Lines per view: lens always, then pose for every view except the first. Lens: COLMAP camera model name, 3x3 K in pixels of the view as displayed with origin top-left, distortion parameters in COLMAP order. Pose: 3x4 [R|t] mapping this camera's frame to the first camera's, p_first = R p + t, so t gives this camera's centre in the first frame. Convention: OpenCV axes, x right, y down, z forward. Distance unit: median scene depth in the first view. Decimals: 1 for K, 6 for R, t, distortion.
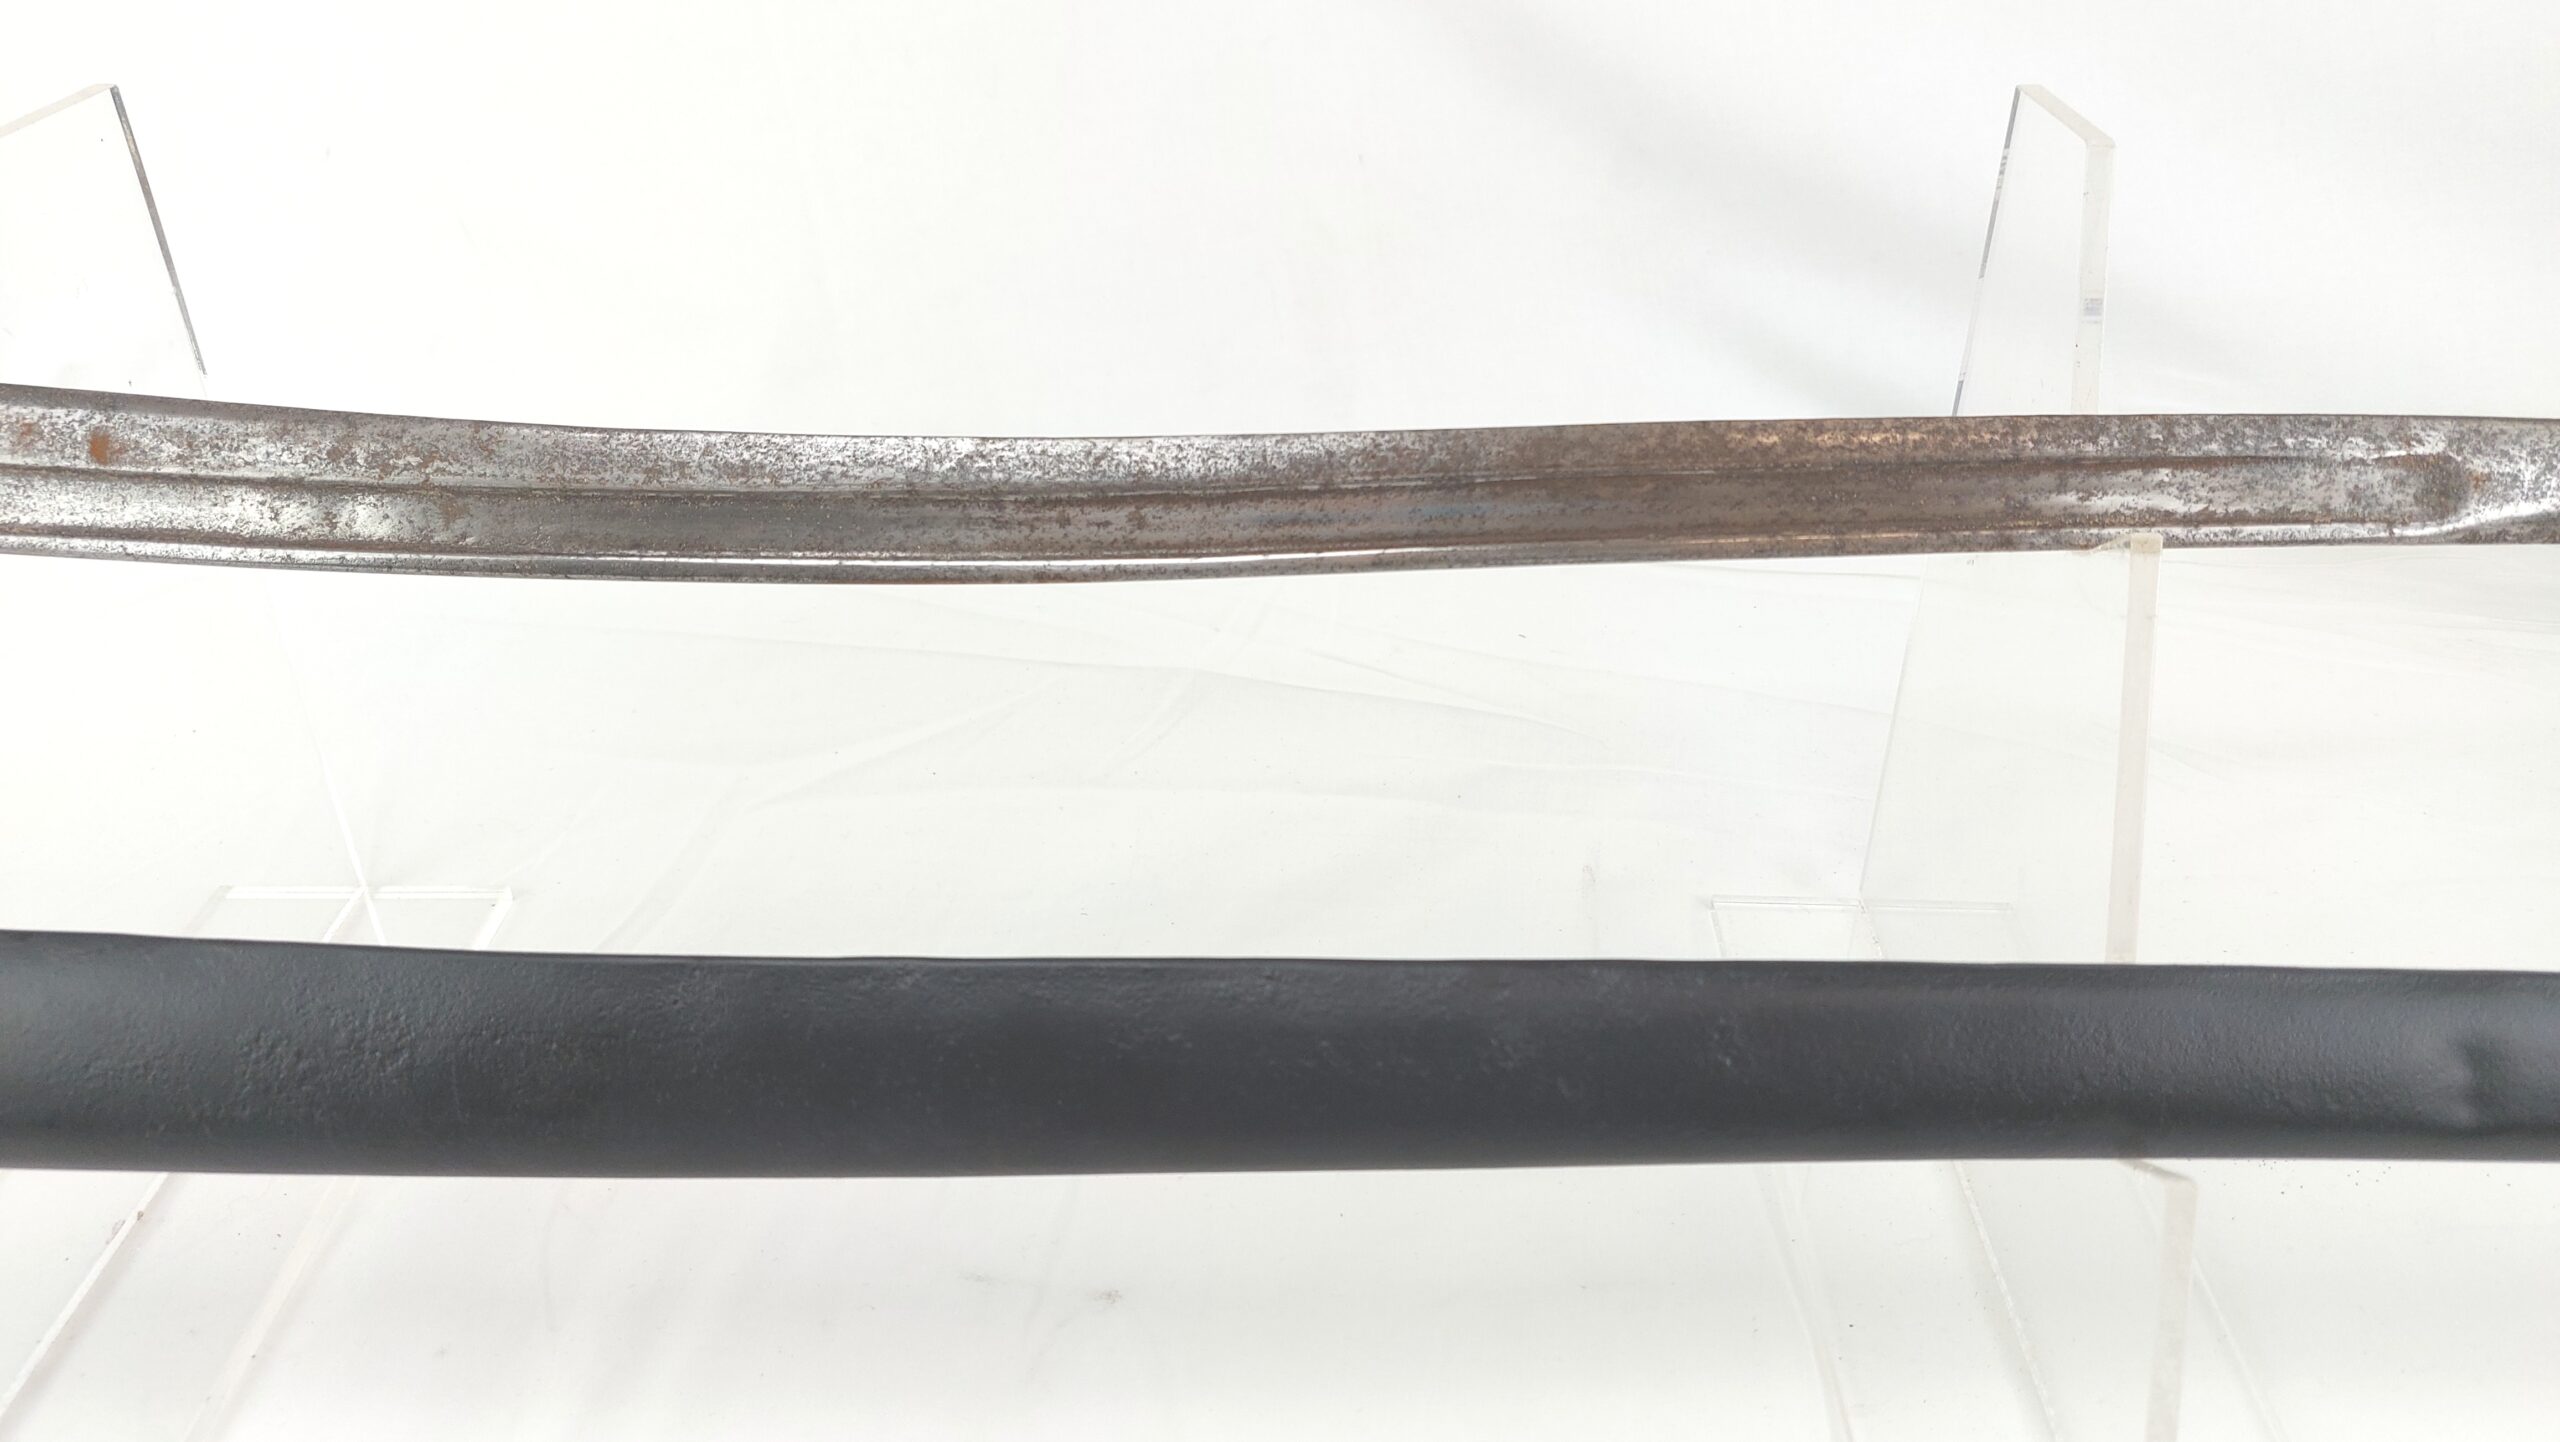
lens RADIAL K [[1781.9, 0, 1280.0], [0, 1781.9, 721.0], [0, 0, 1]] dist [0.032264, -0.073707]
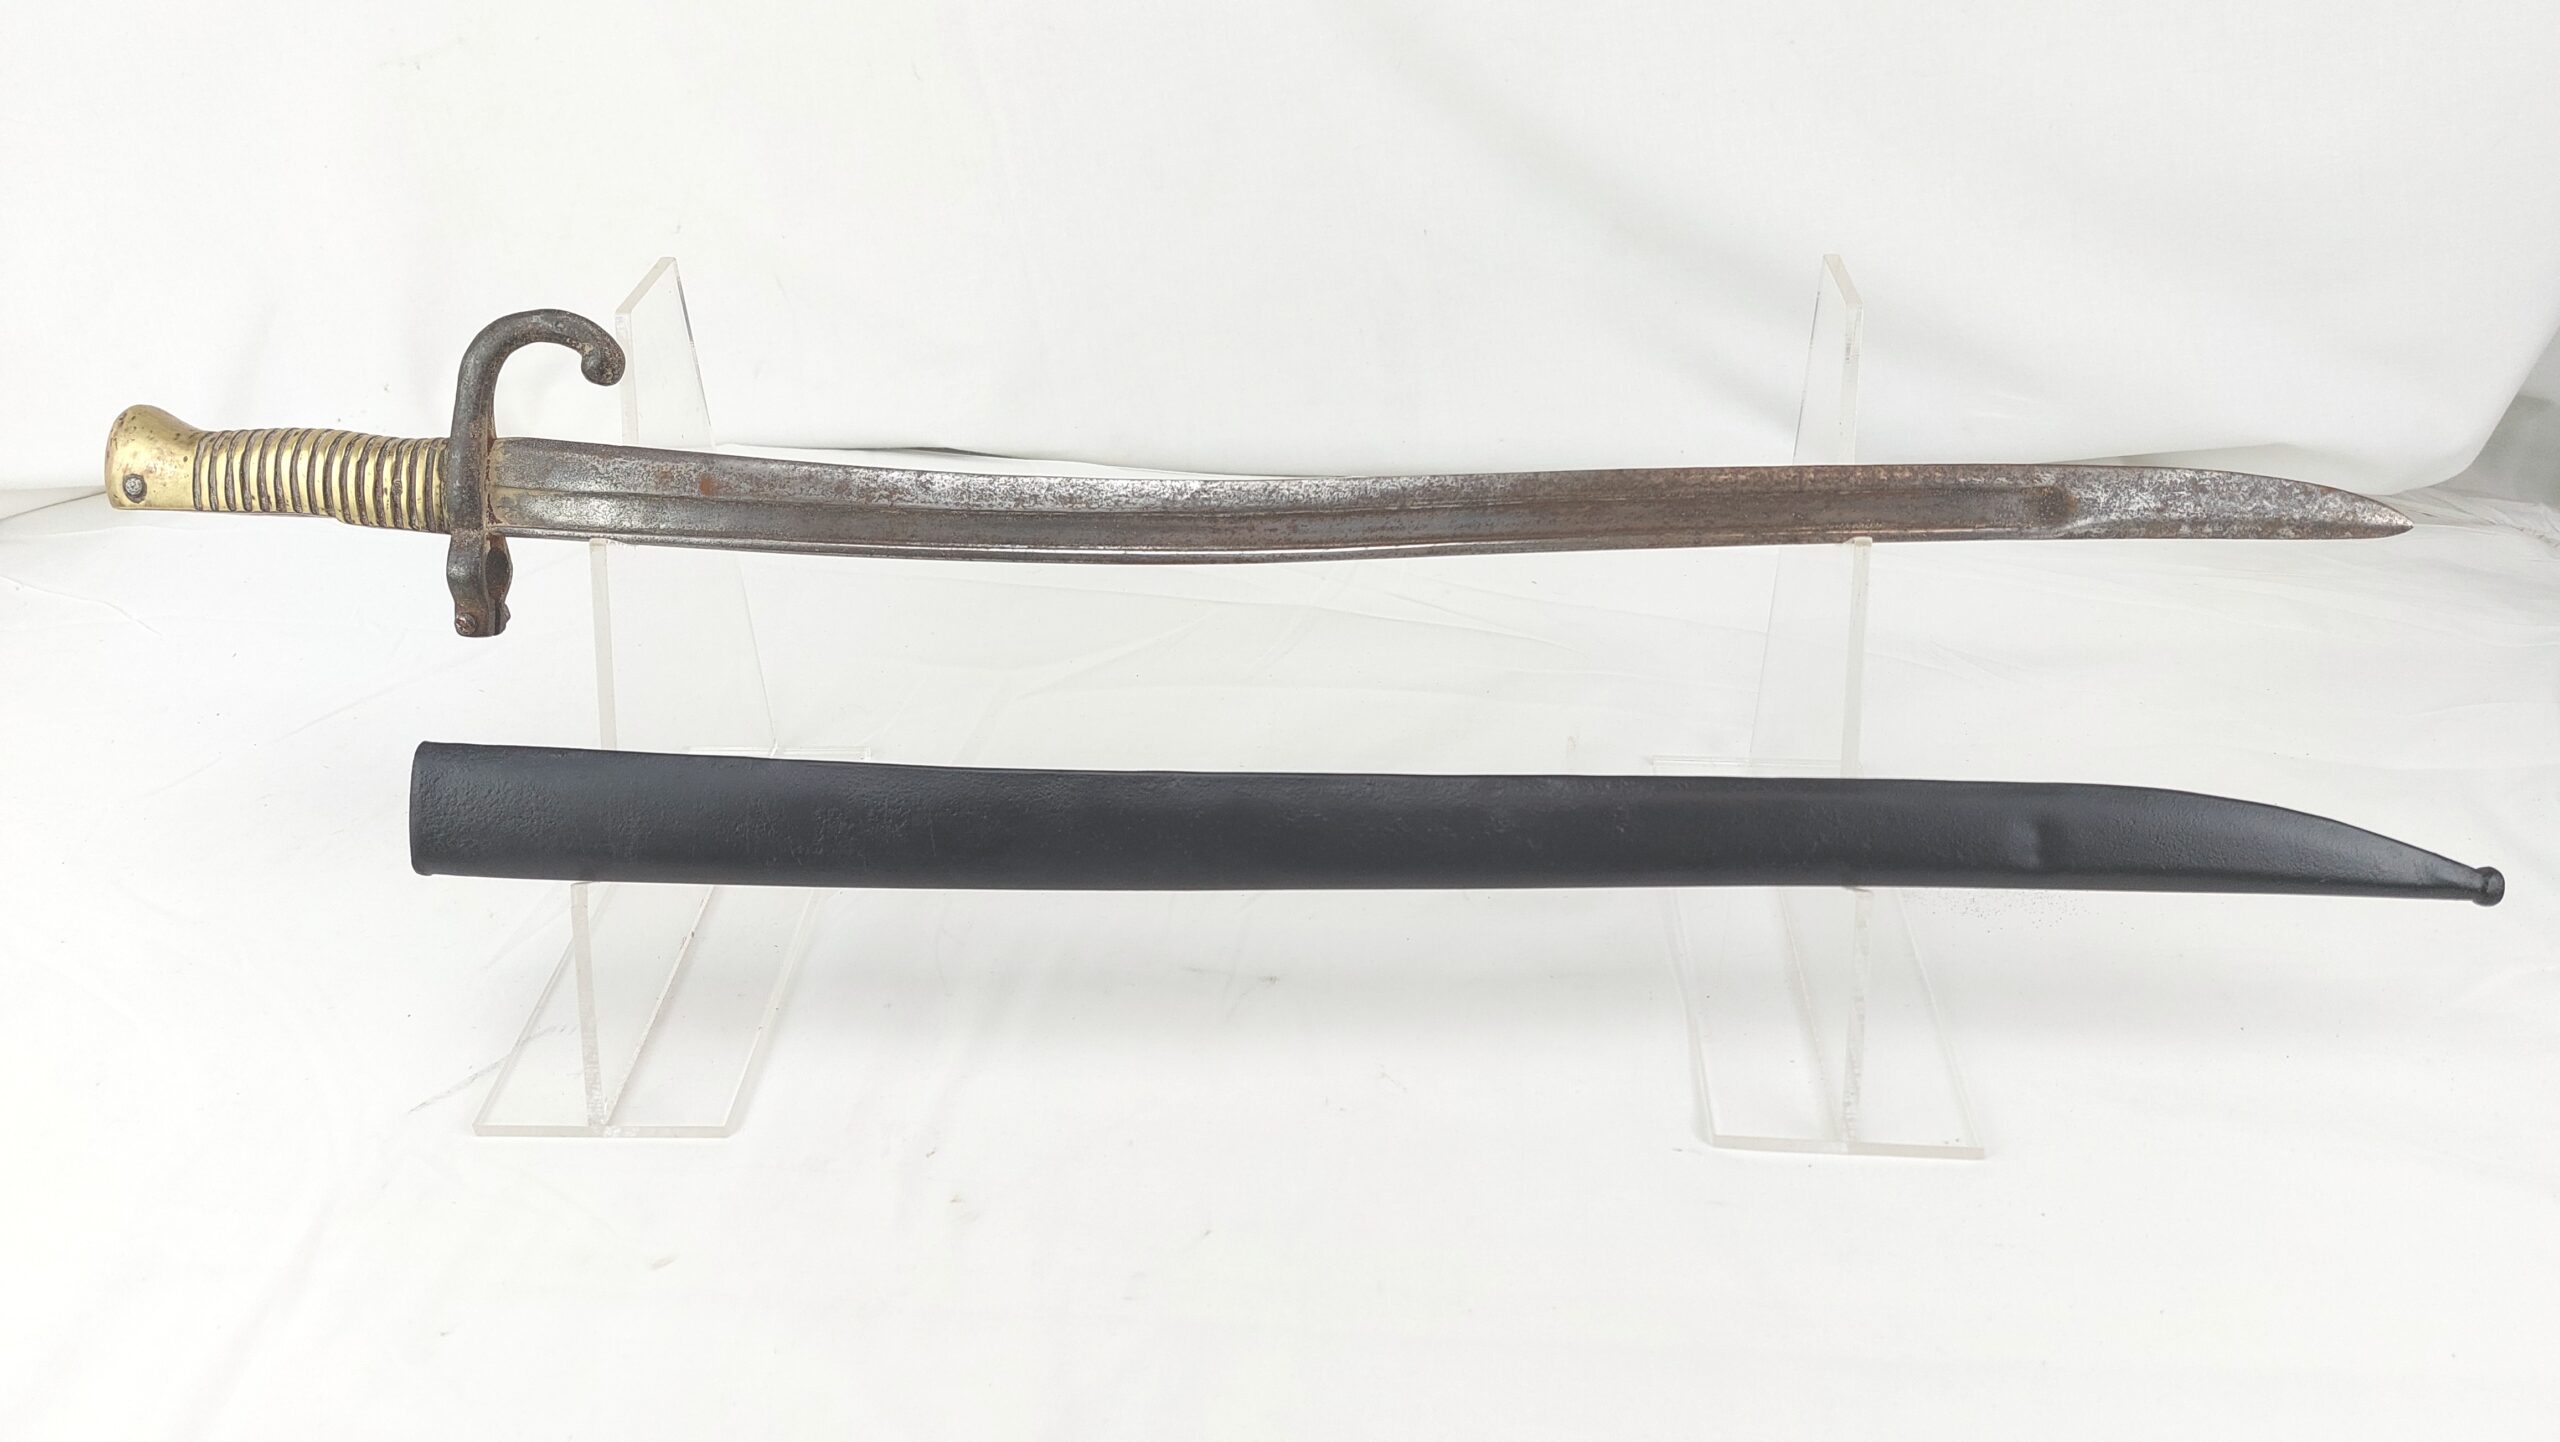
lens RADIAL K [[1825.2, 0, 1280.0], [0, 1825.2, 721.0], [0, 0, 1]] dist [0.037279, -0.101941]
pose [[0.999587, 0.002554, -0.028620, -0.040977], [-0.001187, 0.998863, 0.047667, -0.008343], [0.028709, -0.047613, 0.998453, -0.792990]]
